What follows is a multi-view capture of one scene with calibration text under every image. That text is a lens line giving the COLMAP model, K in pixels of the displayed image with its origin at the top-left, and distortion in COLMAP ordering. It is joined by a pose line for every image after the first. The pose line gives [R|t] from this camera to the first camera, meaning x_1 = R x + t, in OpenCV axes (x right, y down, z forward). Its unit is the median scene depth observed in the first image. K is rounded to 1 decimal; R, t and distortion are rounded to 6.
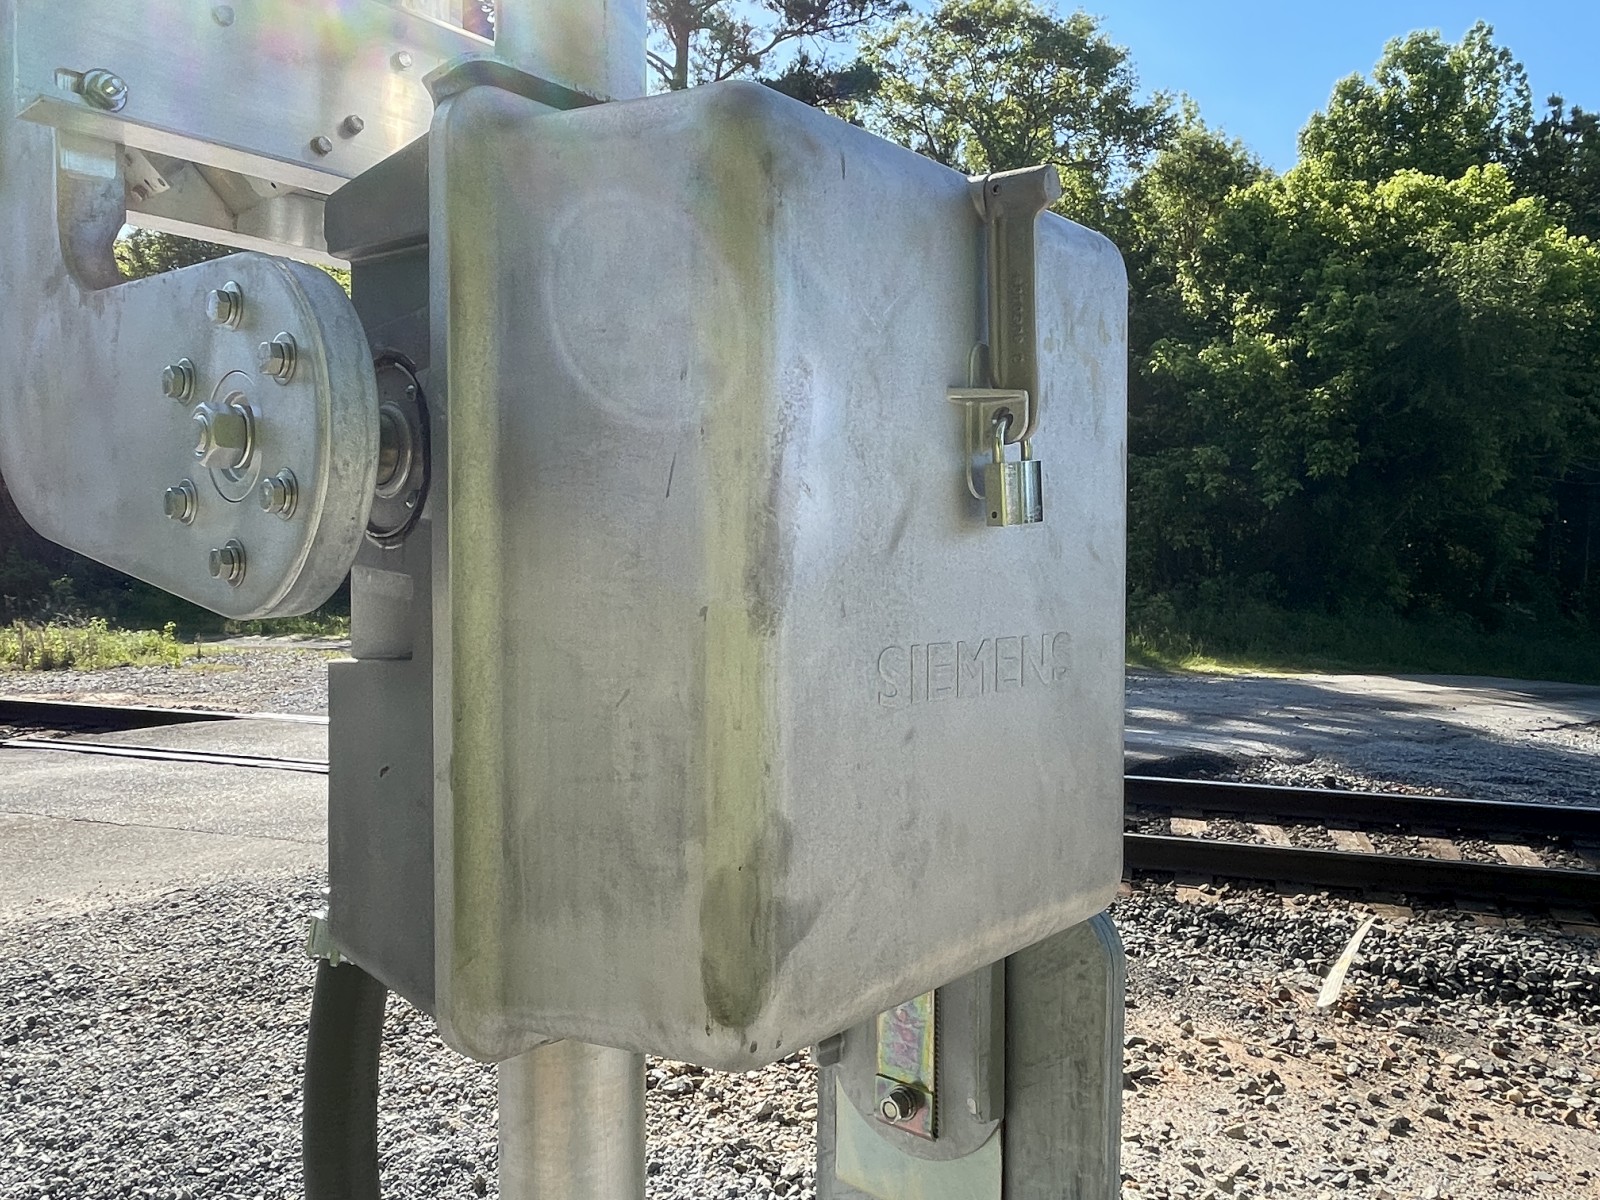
lens RADIAL K [[1203.3, 0, 800.0], [0, 1203.3, 600.0], [0, 0, 1]] dist [-0.012051, -0.005408]
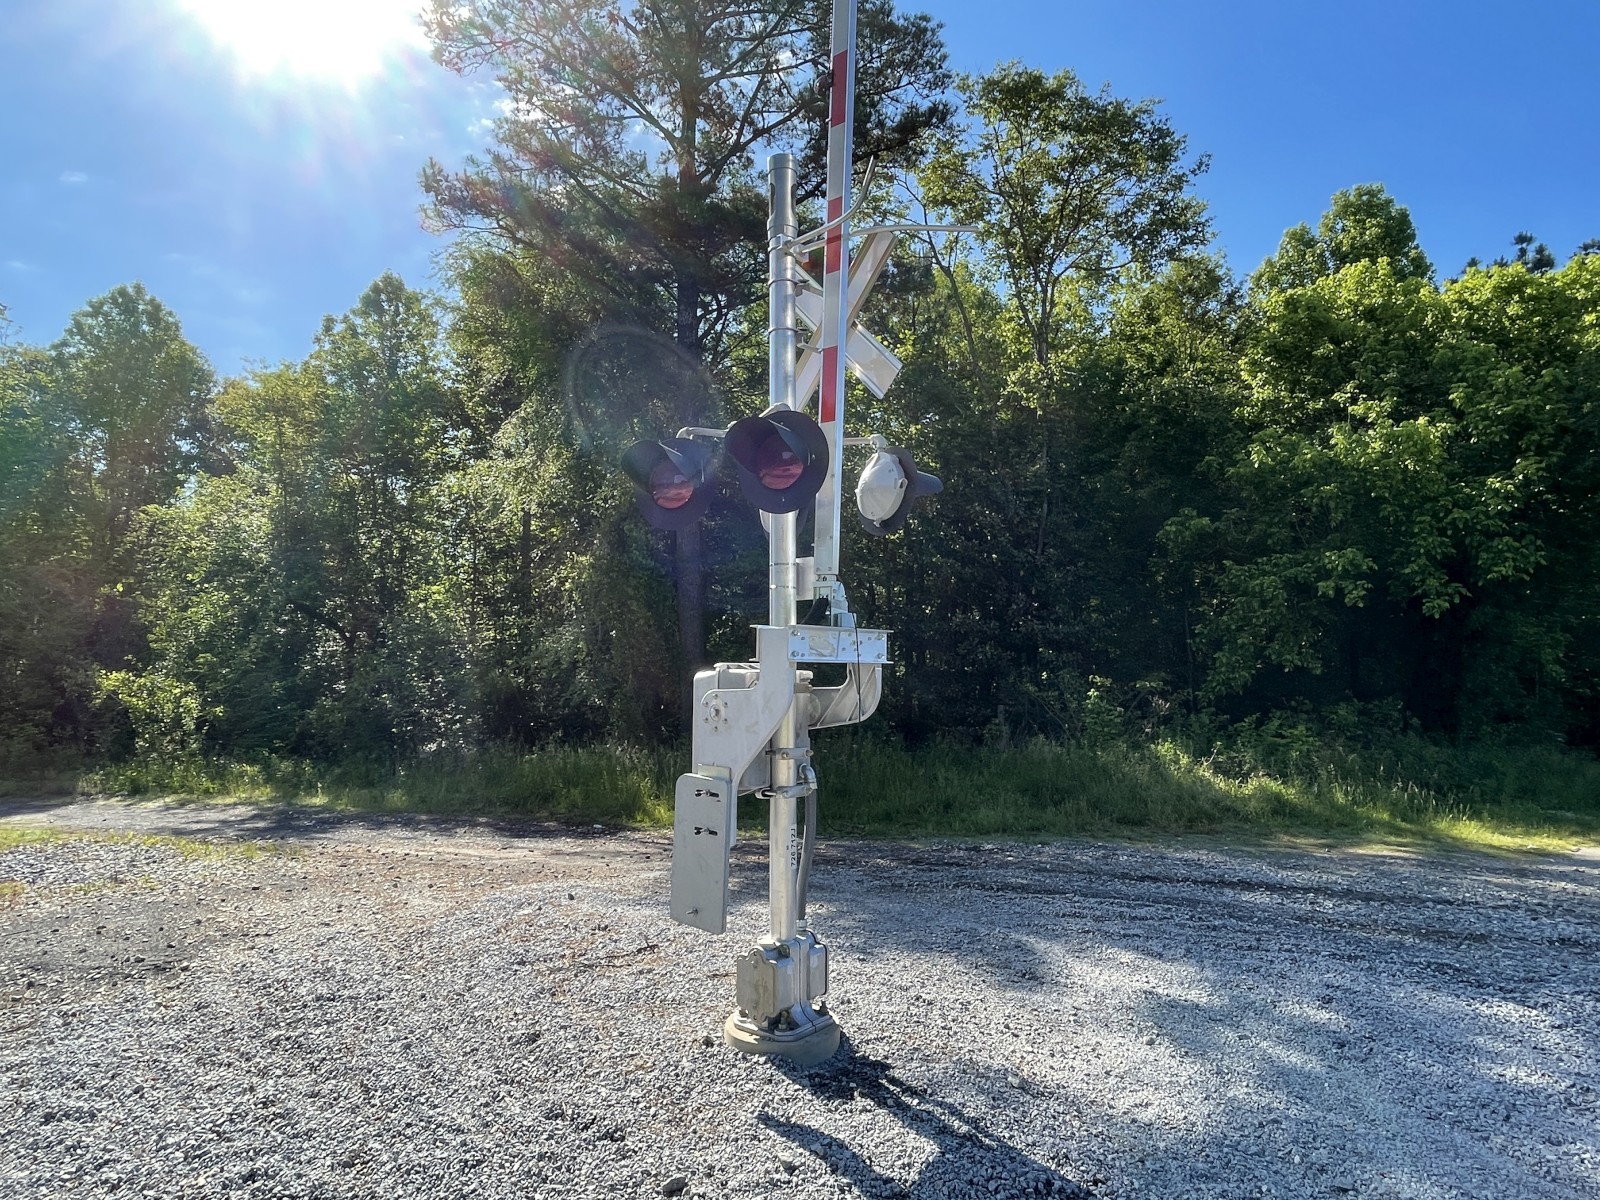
lens RADIAL K [[884.5, 0, 802.0], [0, 884.5, 601.2], [0, 0, 1]] dist [-0.021230, -0.000245]
pose [[0.987841, 0.001122, 0.155461, -0.116226], [0.017664, 0.992689, -0.119402, -0.021439], [-0.154458, 0.120696, 0.980599, 0.394813]]
